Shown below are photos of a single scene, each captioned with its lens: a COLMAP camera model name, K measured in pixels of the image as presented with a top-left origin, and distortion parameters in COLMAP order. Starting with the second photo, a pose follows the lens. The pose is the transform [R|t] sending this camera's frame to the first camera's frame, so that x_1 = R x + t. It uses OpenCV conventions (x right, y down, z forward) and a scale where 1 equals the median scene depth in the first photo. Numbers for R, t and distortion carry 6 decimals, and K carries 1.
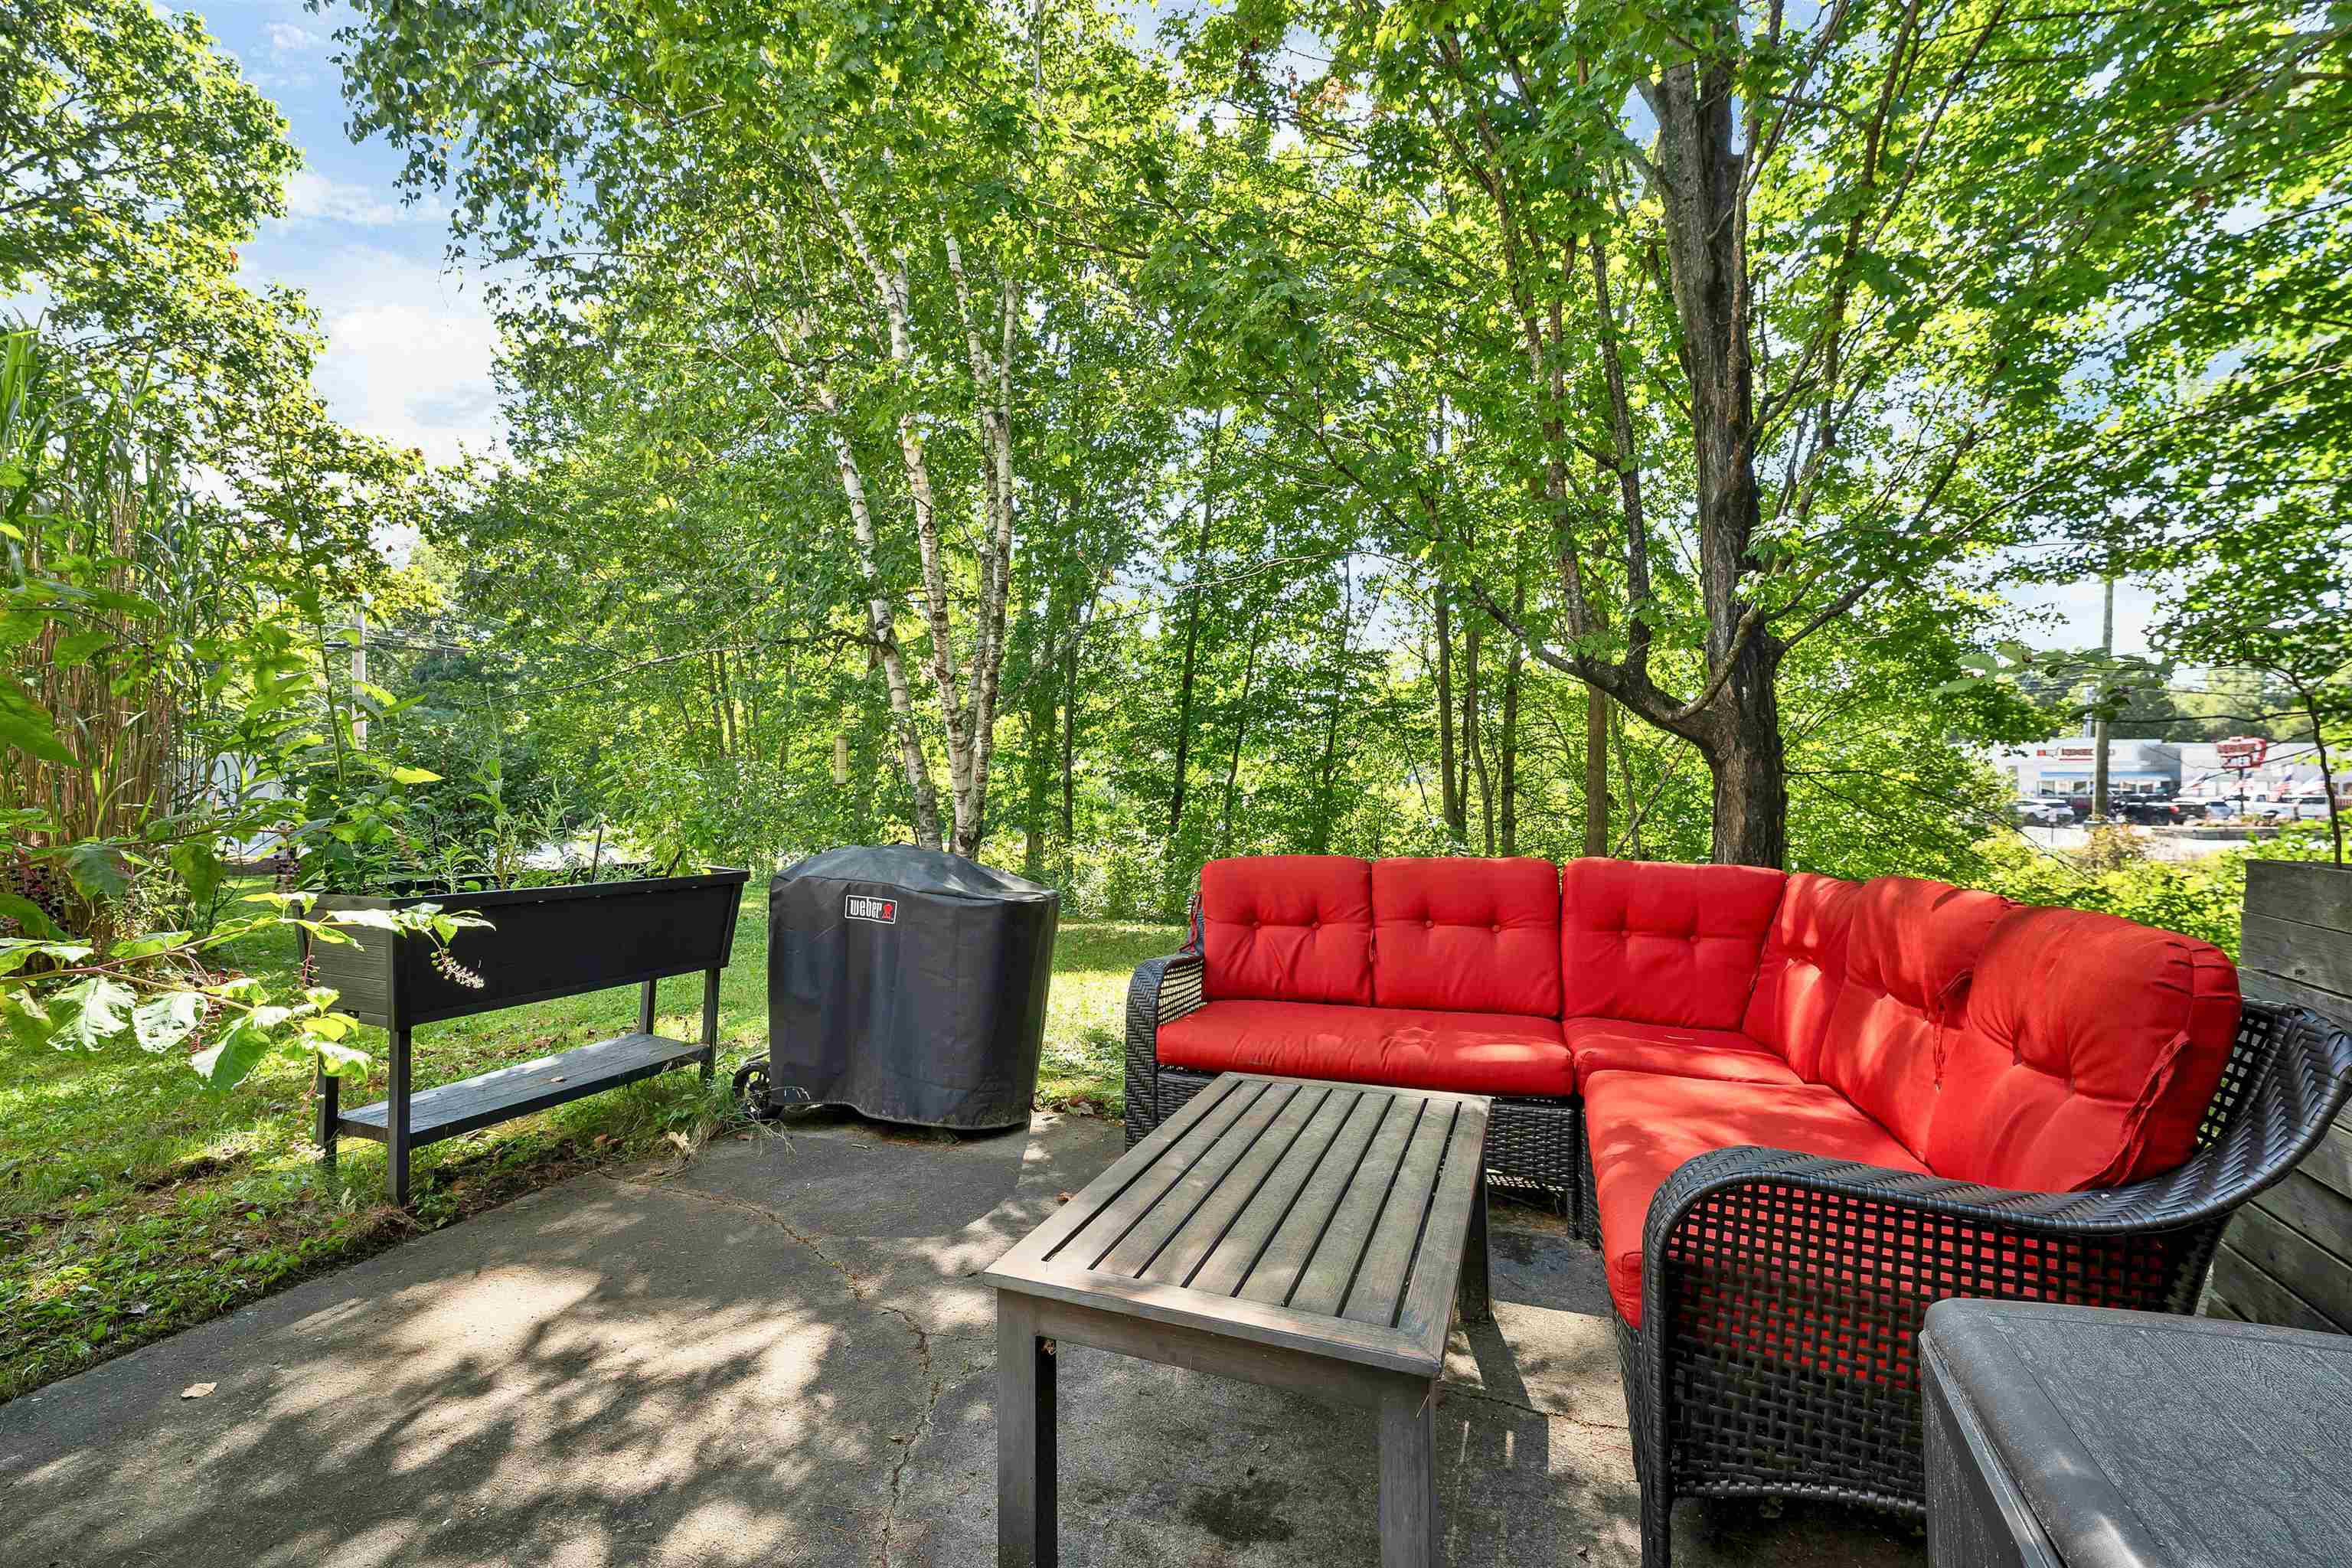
lens RADIAL K [[970.2, 0, 1176.0], [0, 970.2, 784.0], [0, 0, 1]] dist [-0.000454, -0.000190]
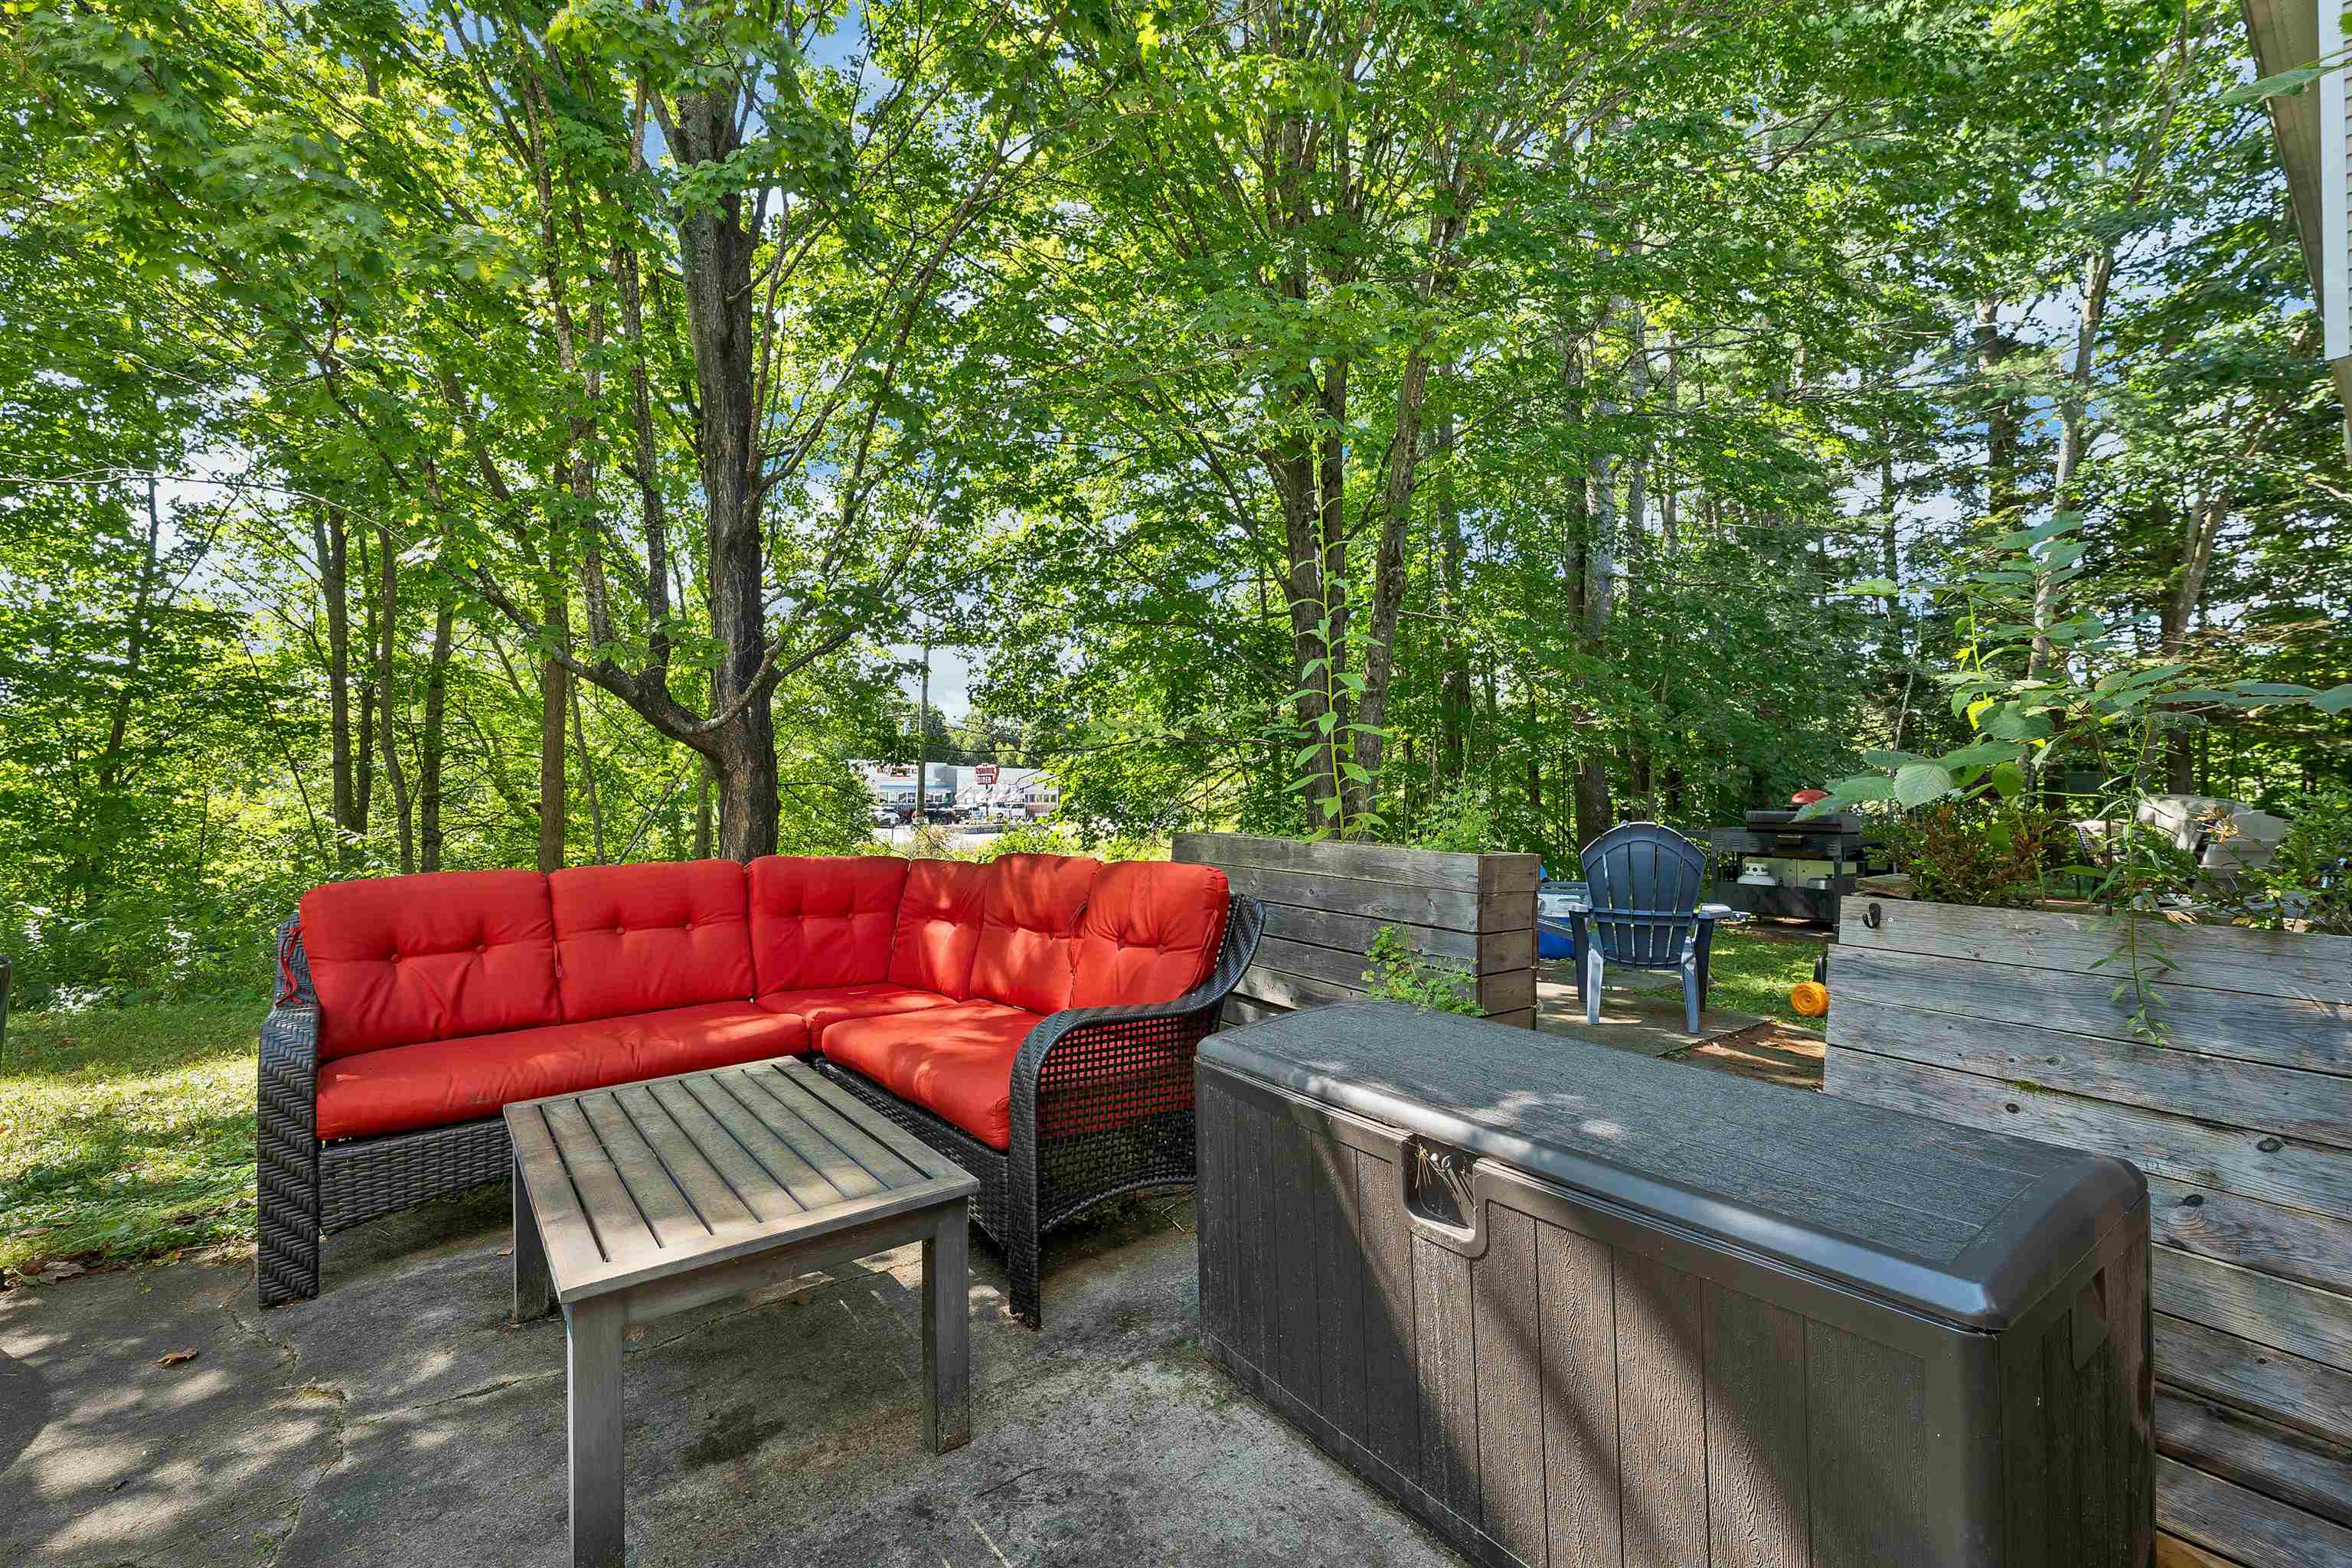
lens RADIAL K [[965.9, 0, 1172.3], [0, 965.9, 781.4], [0, 0, 1]] dist [-0.000500, -0.000356]
pose [[0.520131, 0.015712, 0.853942, -0.115454], [-0.005123, 0.999870, -0.015277, 0.000708], [-0.854071, 0.003571, 0.520144, -0.003926]]
